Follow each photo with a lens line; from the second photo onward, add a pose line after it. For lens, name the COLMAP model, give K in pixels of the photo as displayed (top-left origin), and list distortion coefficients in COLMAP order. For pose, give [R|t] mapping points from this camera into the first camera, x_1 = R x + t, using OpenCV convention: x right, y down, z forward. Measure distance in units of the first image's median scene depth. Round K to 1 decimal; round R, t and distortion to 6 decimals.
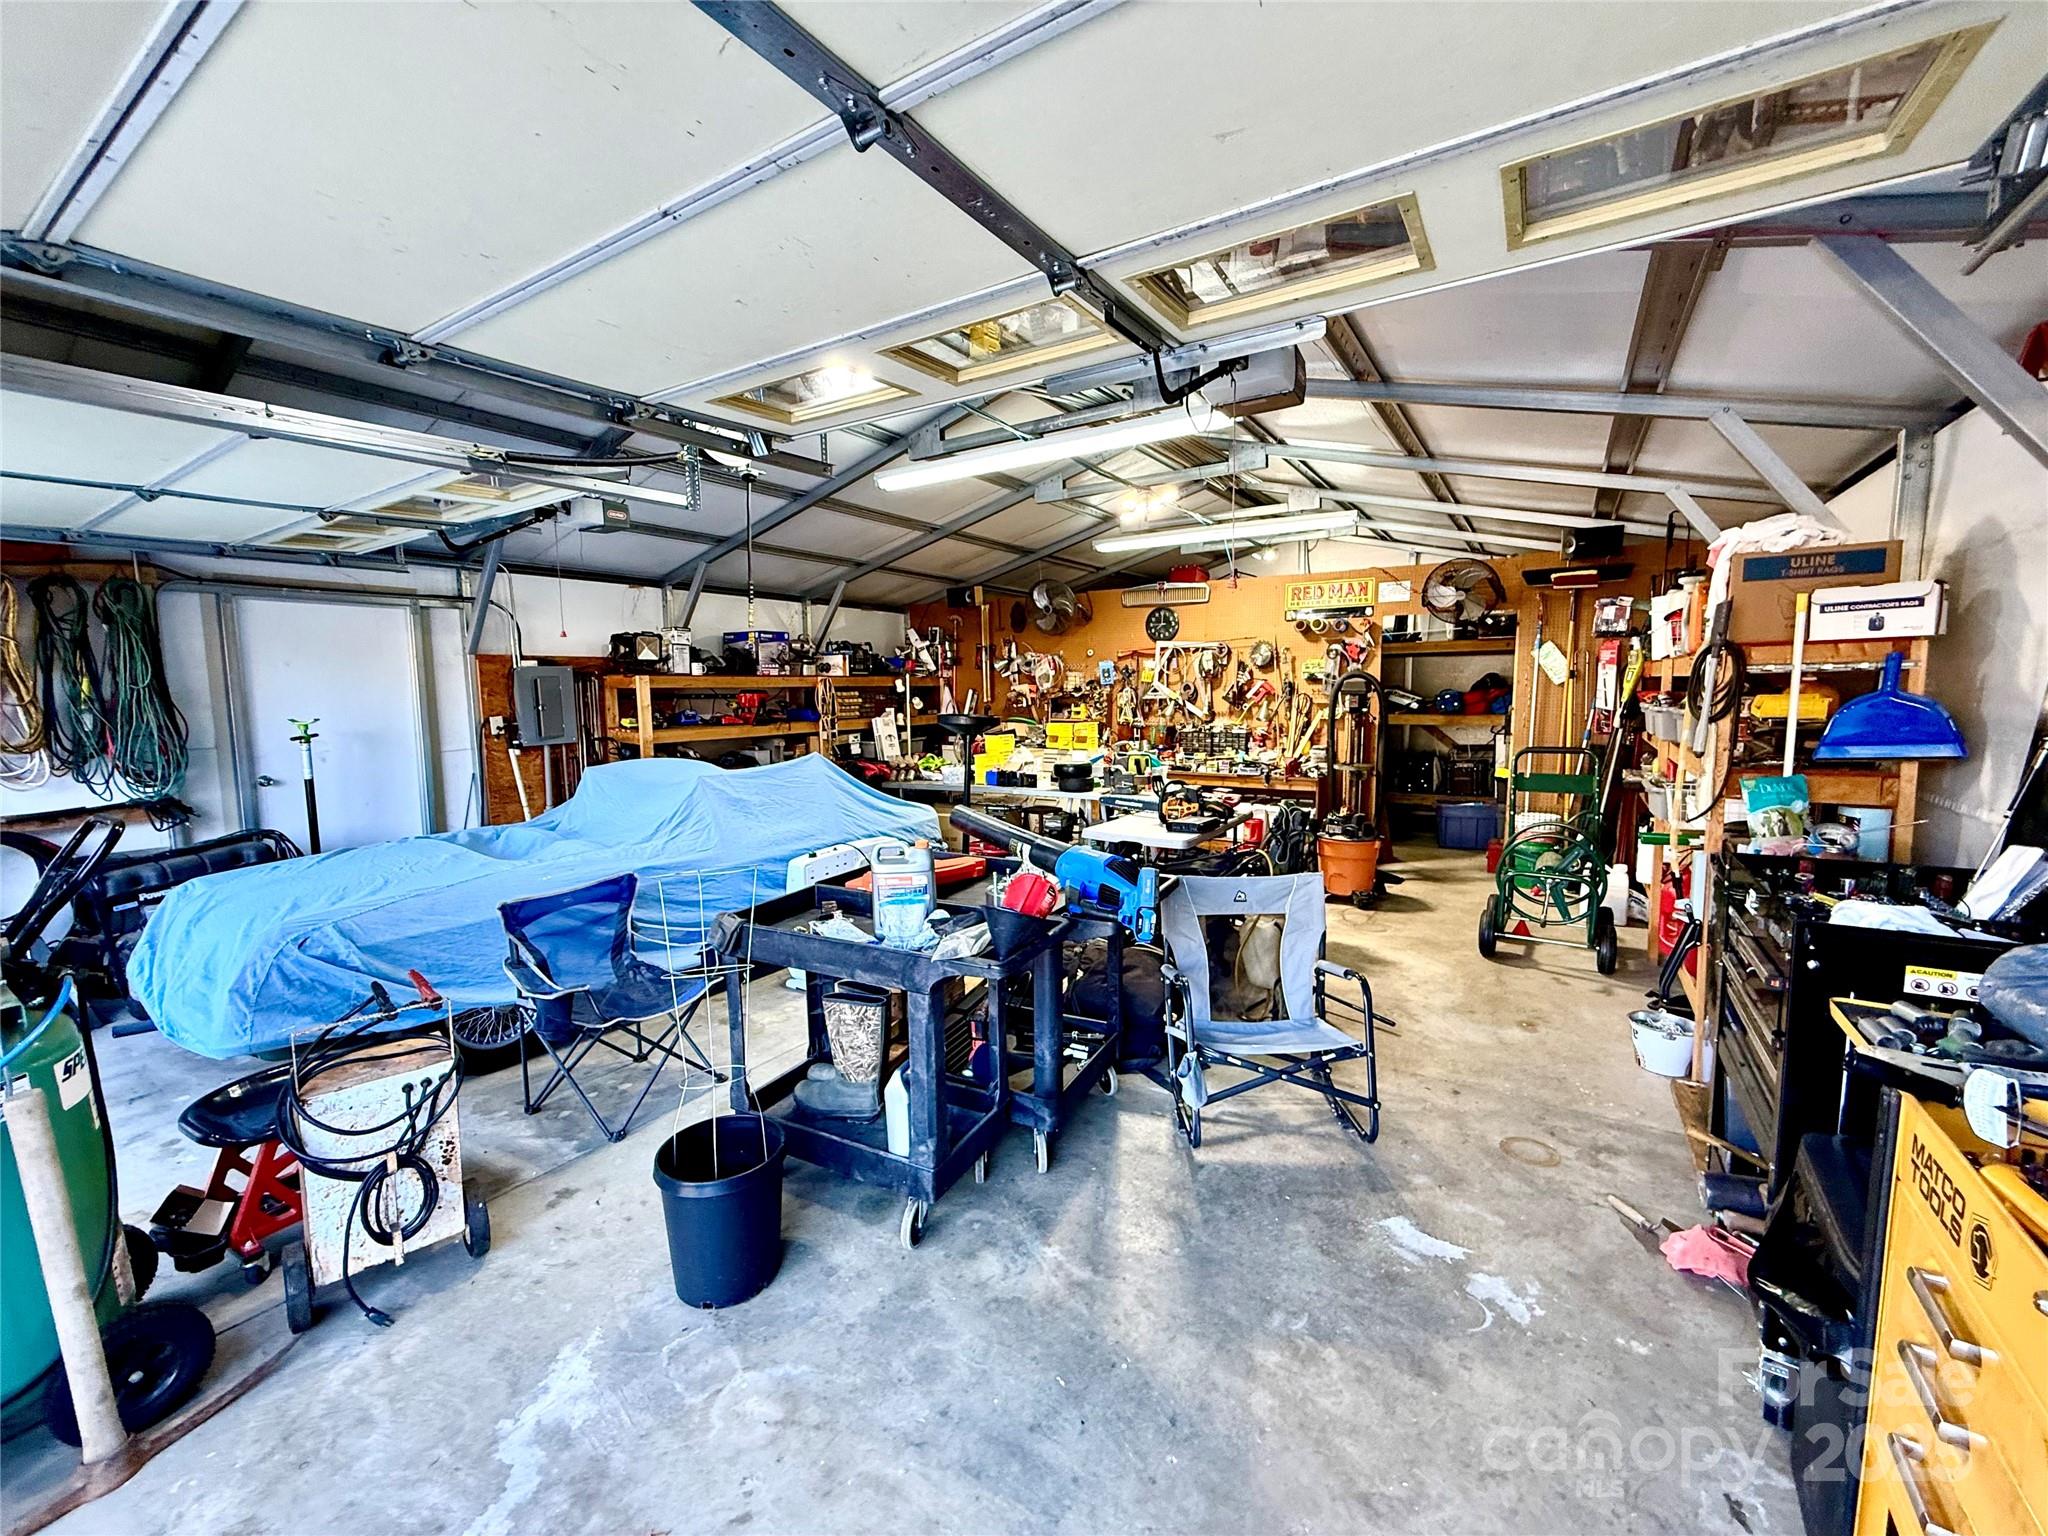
lens RADIAL K [[817.7, 0, 1024.0], [0, 817.7, 768.0], [0, 0, 1]] dist [0.000105, 0.000016]
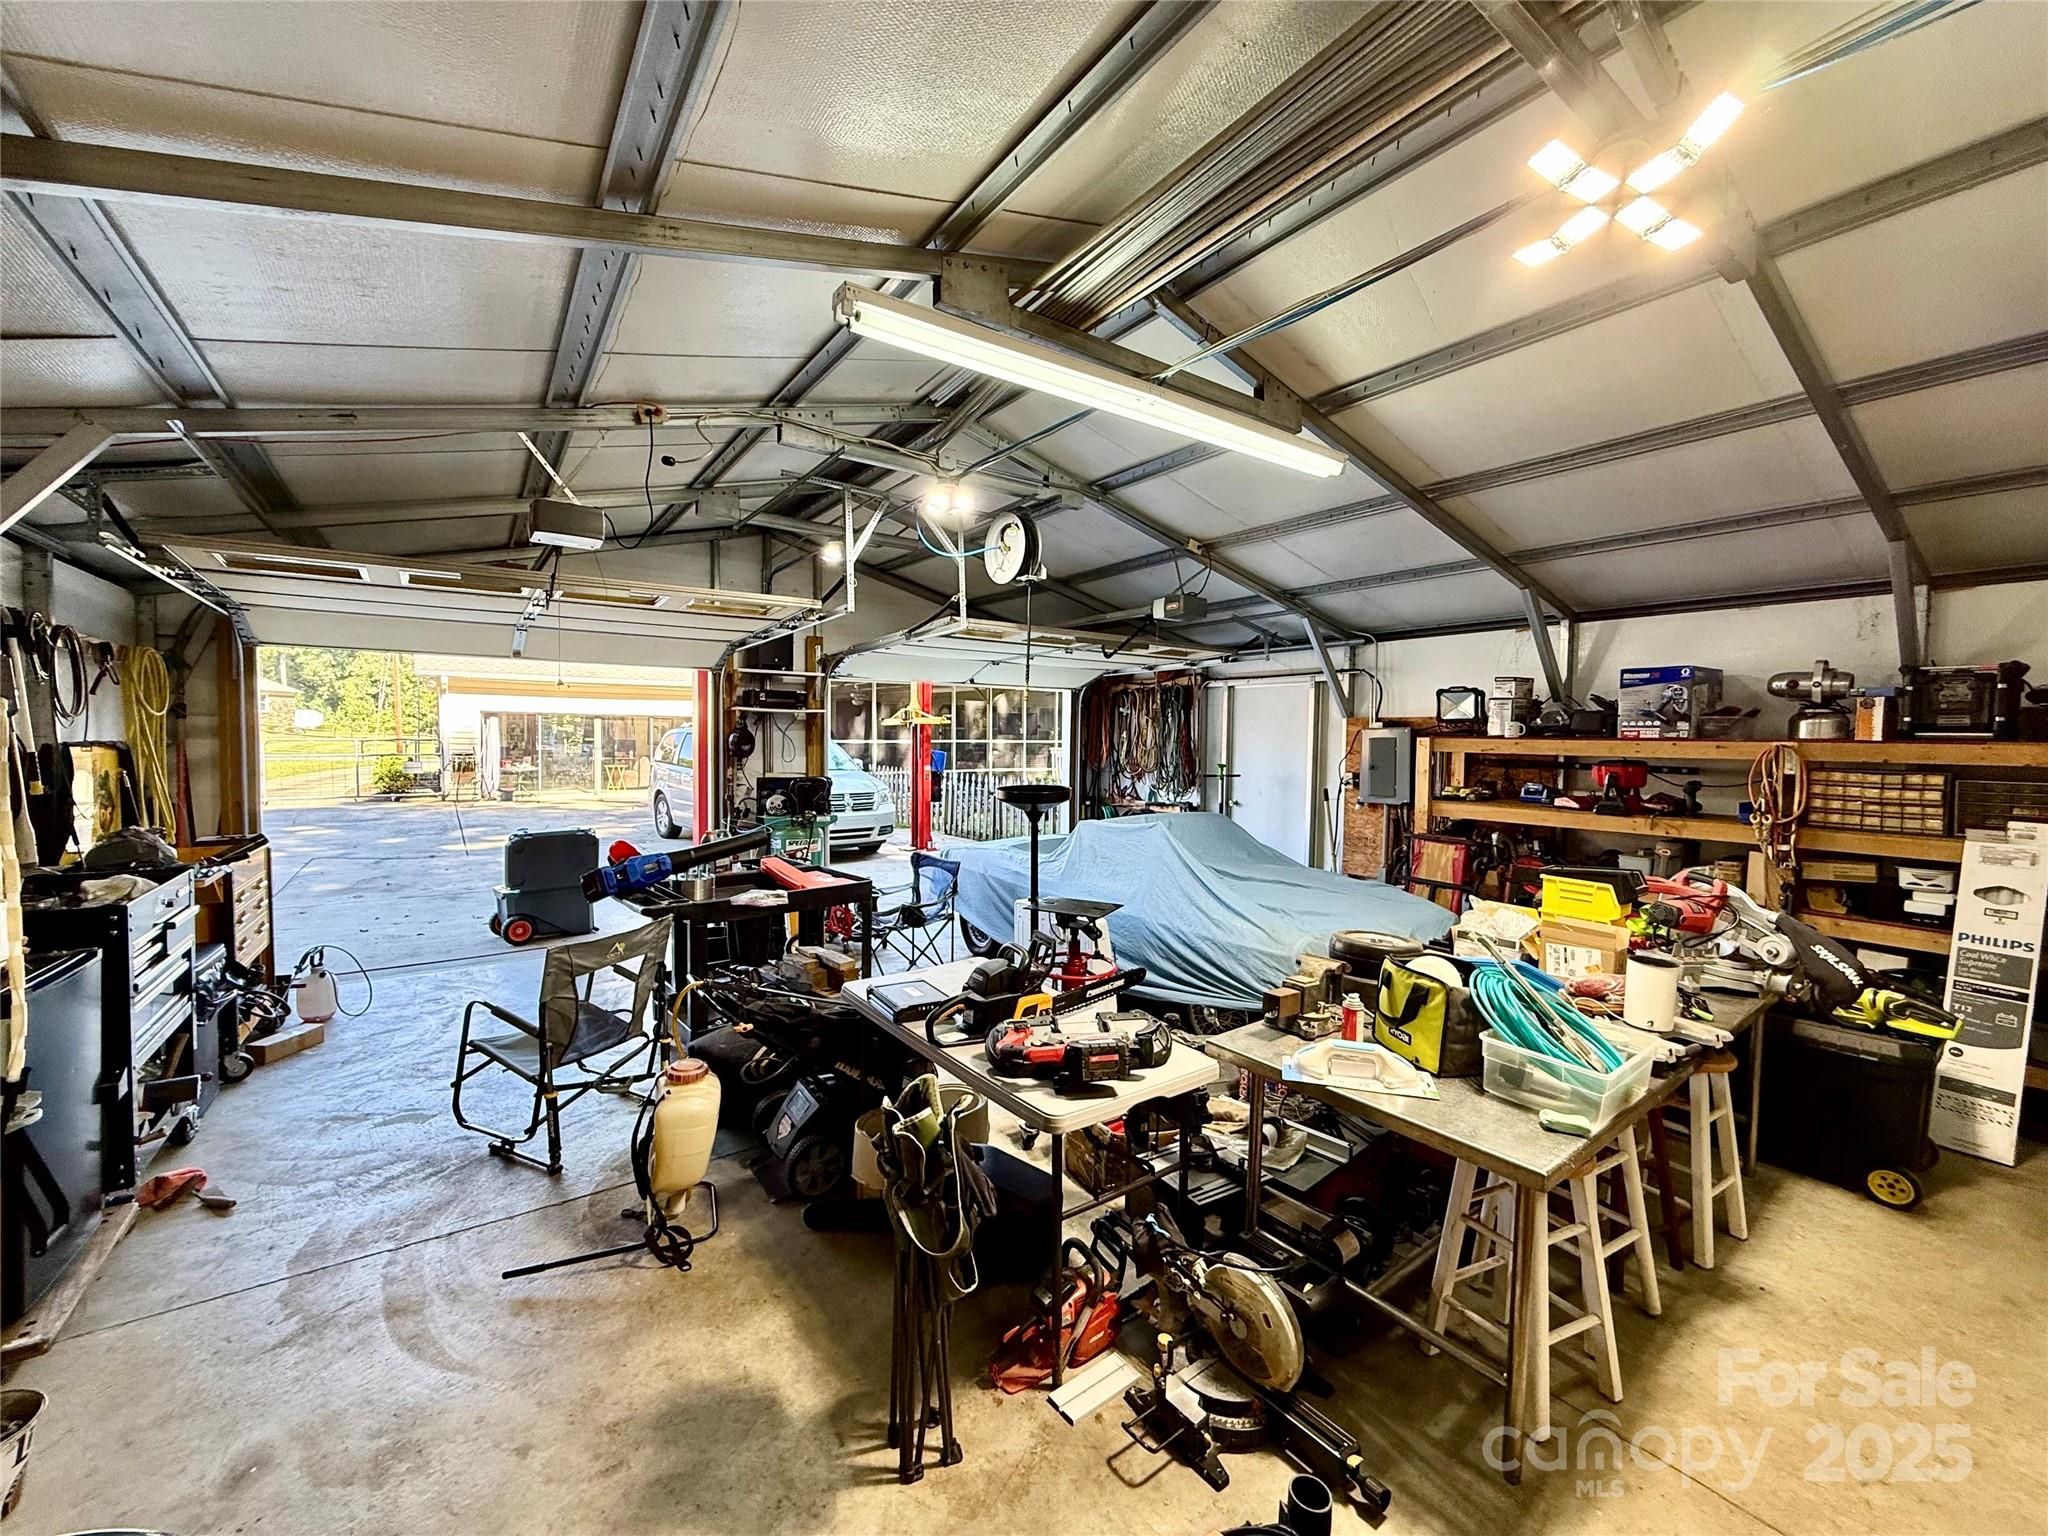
lens RADIAL K [[817.7, 0, 1024.0], [0, 817.7, 768.0], [0, 0, 1]] dist [0.000105, 0.000016]
pose [[-0.376350, 0.041497, -0.925548, 0.460669], [-0.105090, 0.990637, 0.087148, -0.099686], [0.920498, 0.130064, -0.368466, 0.831754]]
